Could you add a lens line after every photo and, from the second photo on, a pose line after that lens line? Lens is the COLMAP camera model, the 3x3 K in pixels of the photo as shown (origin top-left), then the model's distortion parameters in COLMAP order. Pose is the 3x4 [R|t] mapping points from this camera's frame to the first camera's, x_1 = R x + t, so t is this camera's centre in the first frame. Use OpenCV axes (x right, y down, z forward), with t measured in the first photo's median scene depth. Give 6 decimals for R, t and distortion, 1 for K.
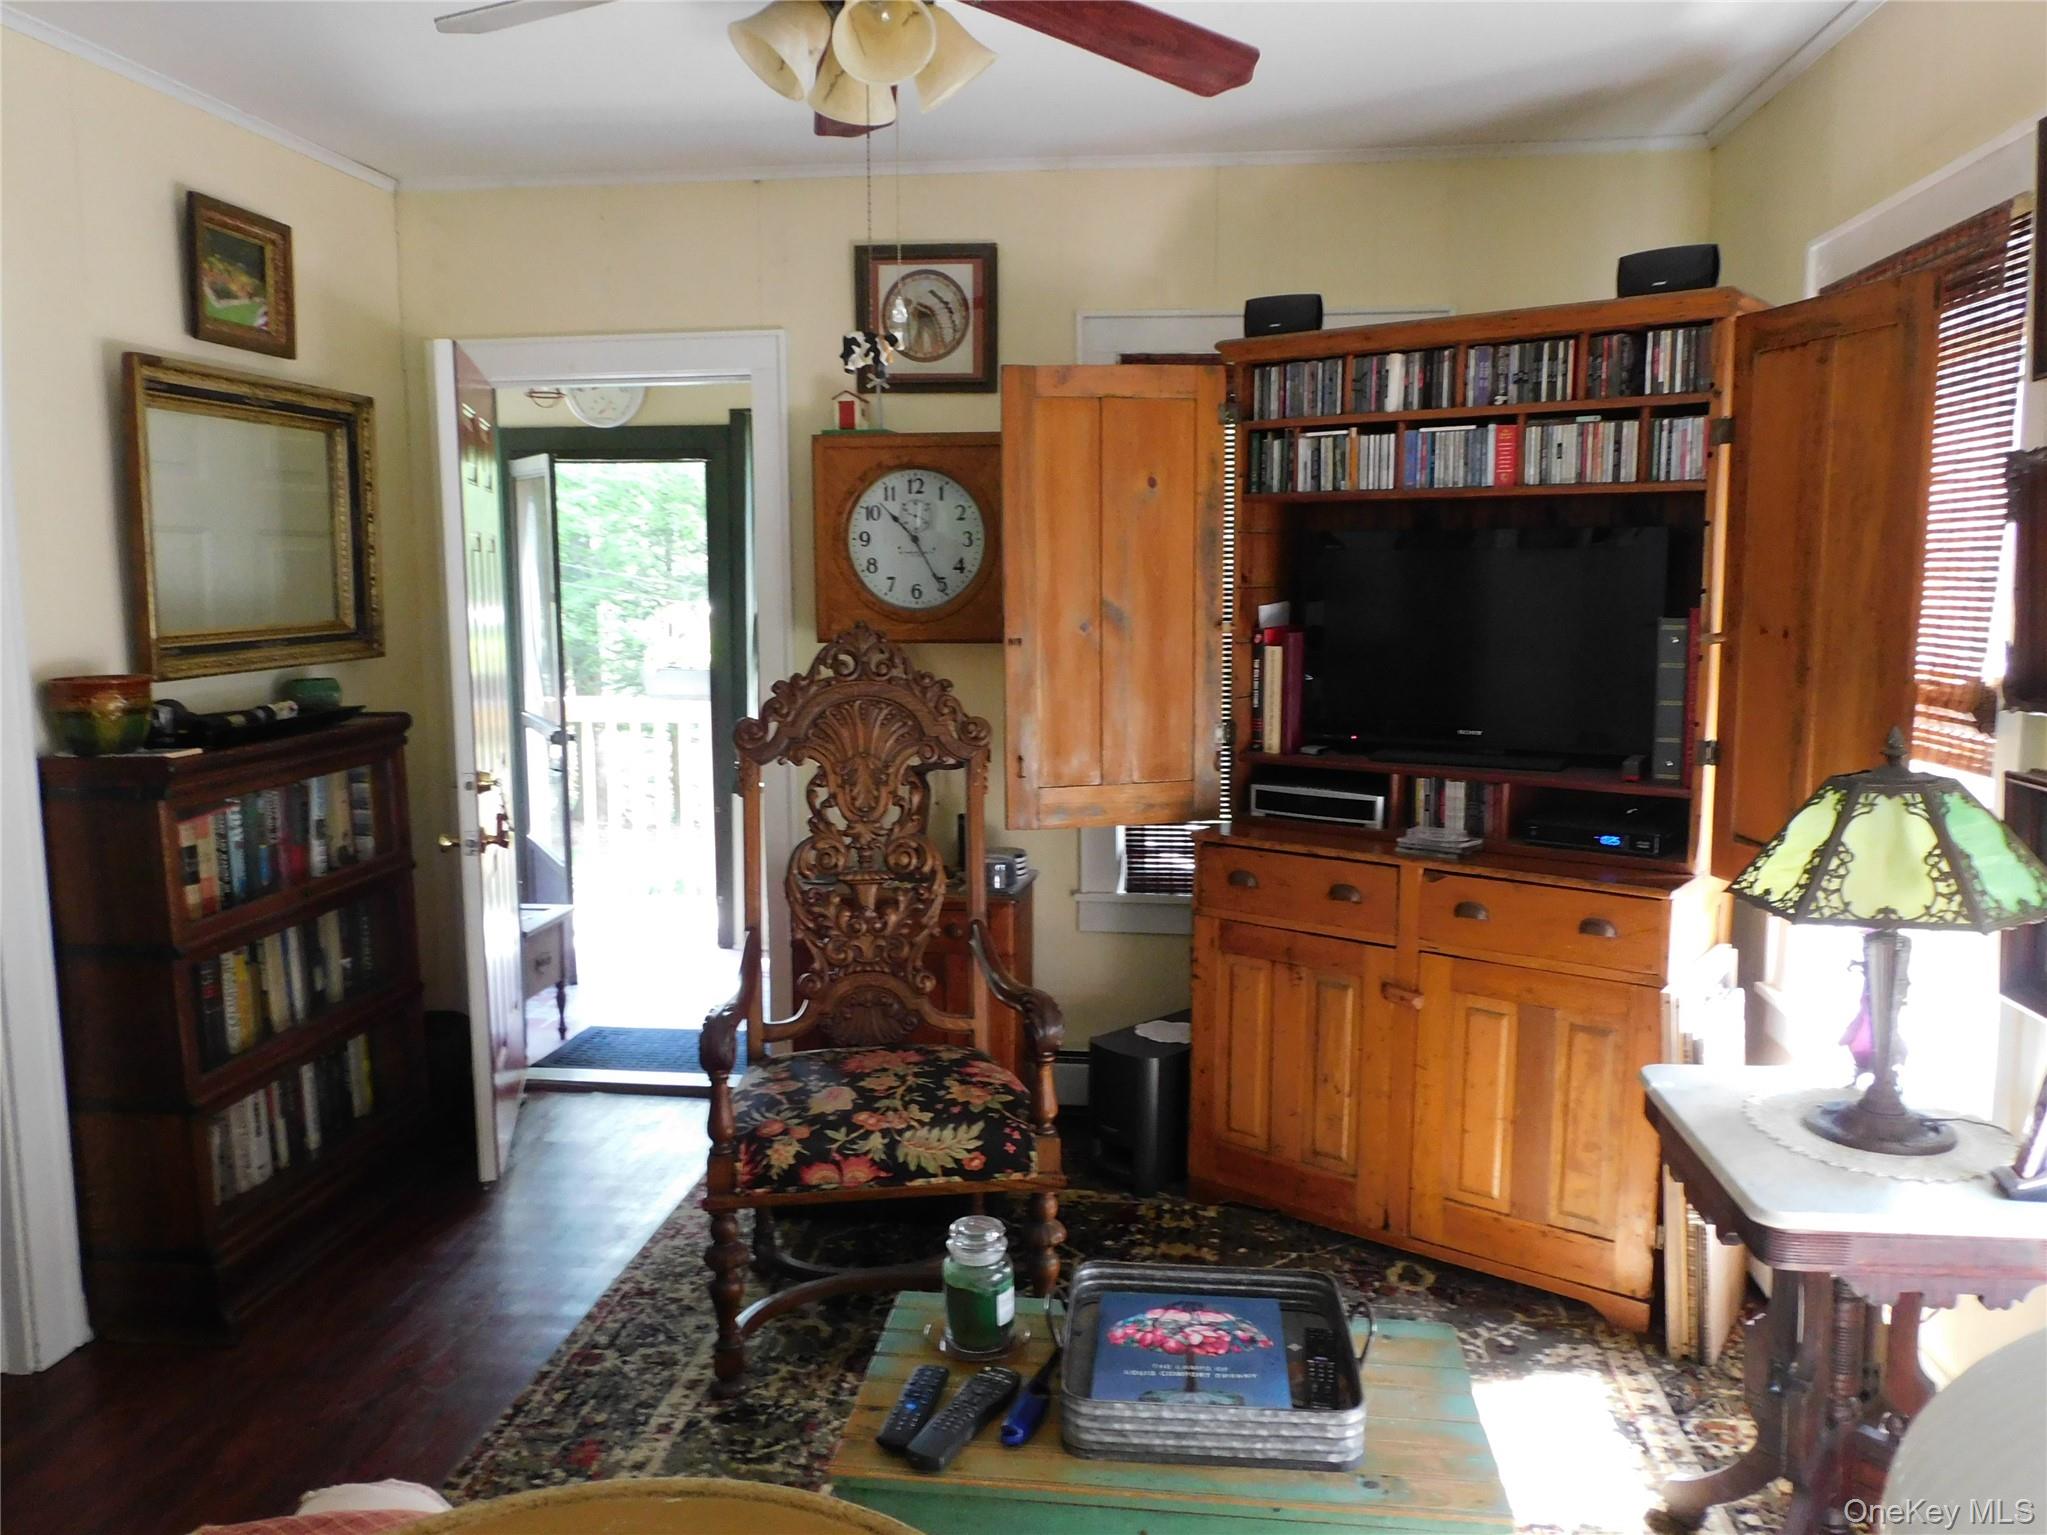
lens RADIAL K [[1529.7, 0, 911.0], [0, 1529.7, 769.2], [0, 0, 1]] dist [0.008954, -0.018469]
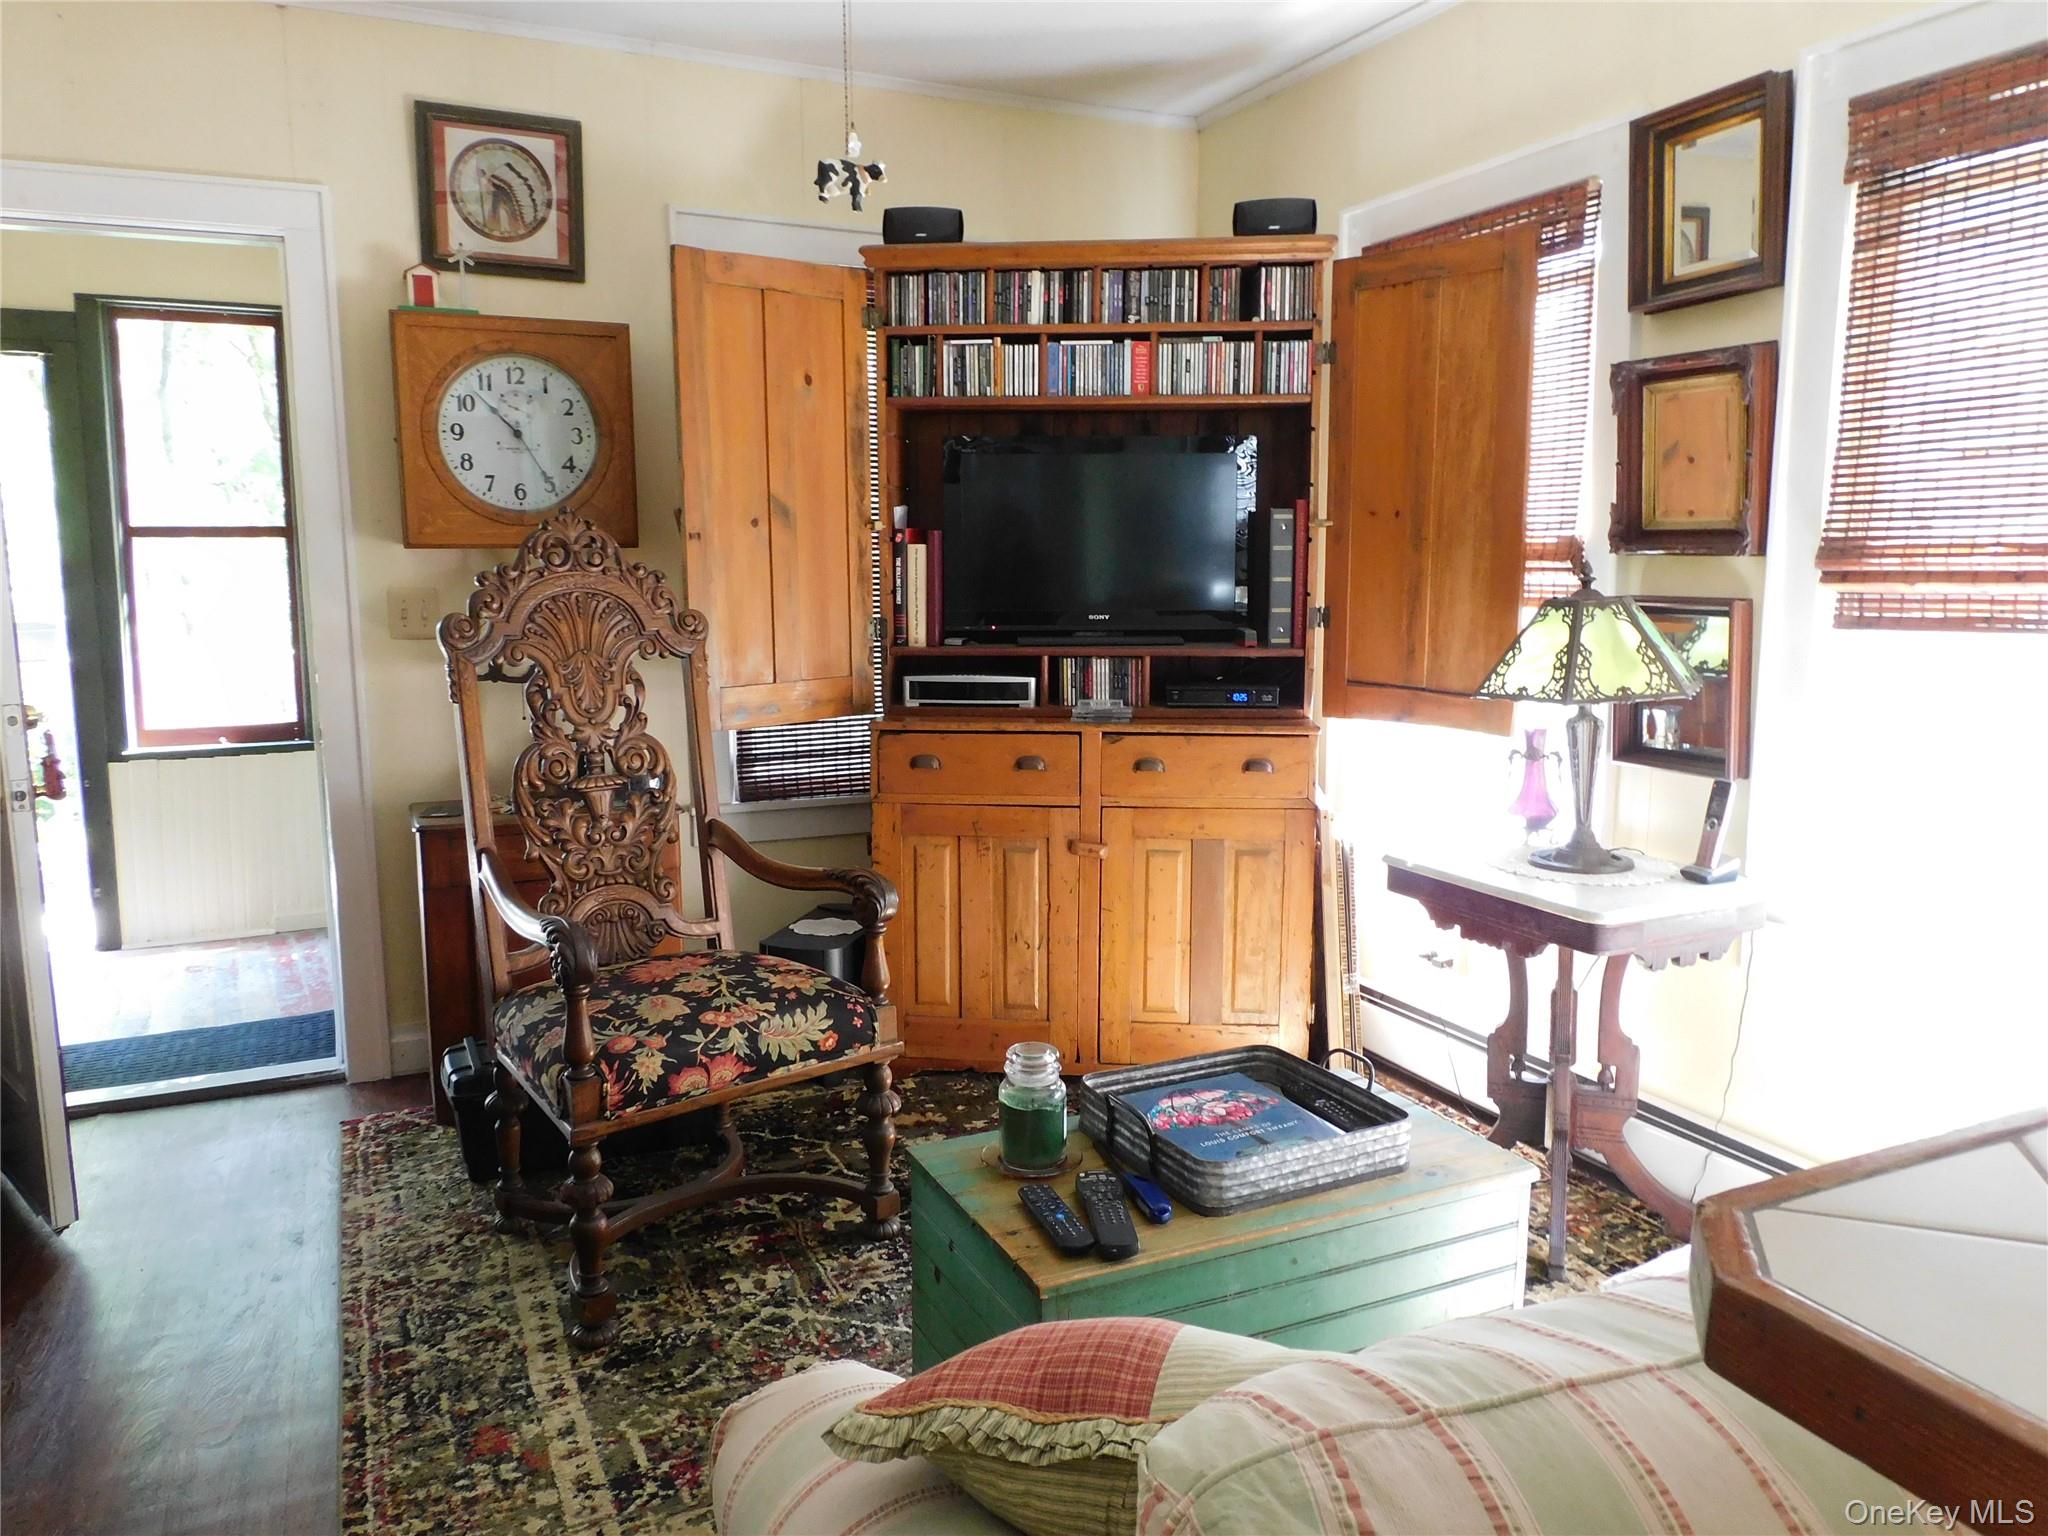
lens RADIAL K [[1530.5, 0, 1008.6], [0, 1530.5, 765.5], [0, 0, 1]] dist [0.008954, -0.018469]
pose [[0.837931, -0.073017, 0.540870, -0.335398], [0.066169, 0.997291, 0.032123, 0.048177], [-0.541751, 0.008872, 0.840493, 0.092137]]
